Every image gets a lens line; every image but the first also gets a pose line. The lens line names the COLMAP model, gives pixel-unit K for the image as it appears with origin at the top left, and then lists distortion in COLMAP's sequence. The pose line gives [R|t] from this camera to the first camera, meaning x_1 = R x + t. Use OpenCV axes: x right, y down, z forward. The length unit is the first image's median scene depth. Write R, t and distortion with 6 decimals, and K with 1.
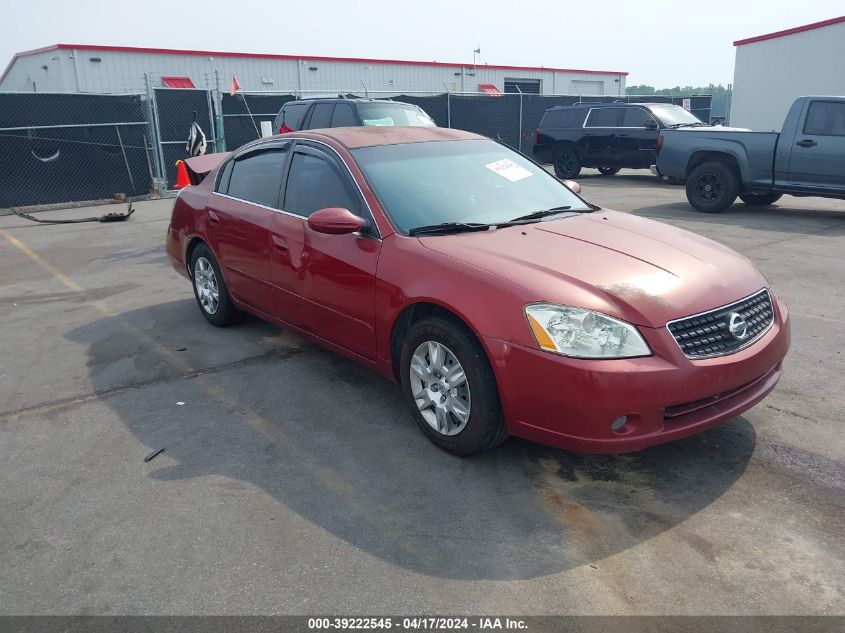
lens RADIAL K [[689.2, 0, 408.0], [0, 689.2, 315.7], [0, 0, 1]] dist [0.008538, -0.001783]
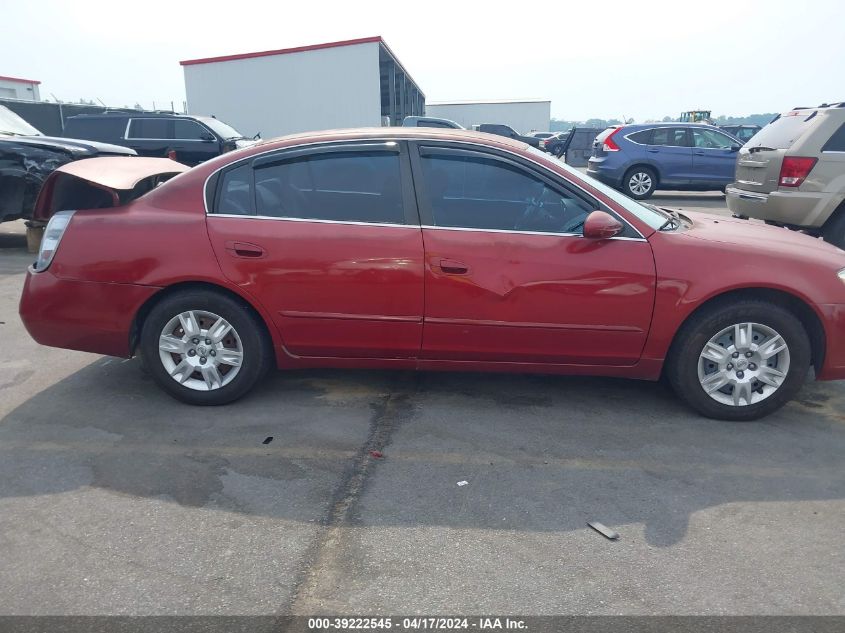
lens RADIAL K [[683.4, 0, 422.5], [0, 683.4, 316.5], [0, 0, 1]] dist [-0.001866, -0.006814]
pose [[0.649186, -0.170636, 0.741243, -0.734087], [0.184071, 0.980790, 0.064569, -0.091270], [-0.738021, 0.094525, 0.668124, 0.426381]]
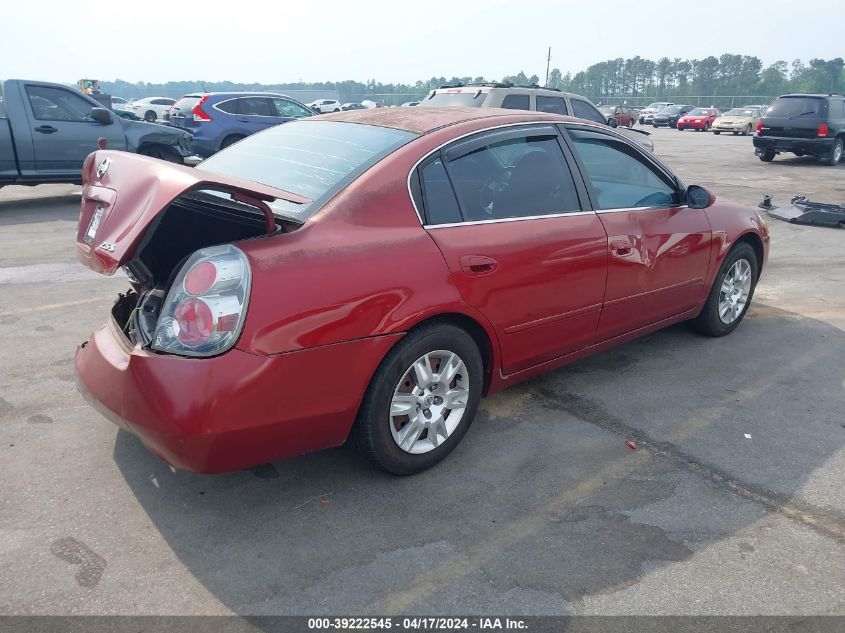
lens RADIAL K [[689.2, 0, 408.0], [0, 689.2, 315.7], [0, 0, 1]] dist [0.008538, -0.001783]
pose [[-0.089606, -0.270179, 0.958631, -0.882208], [0.254693, 0.924284, 0.284306, -0.295081], [-0.962861, 0.269632, -0.014008, 1.140126]]
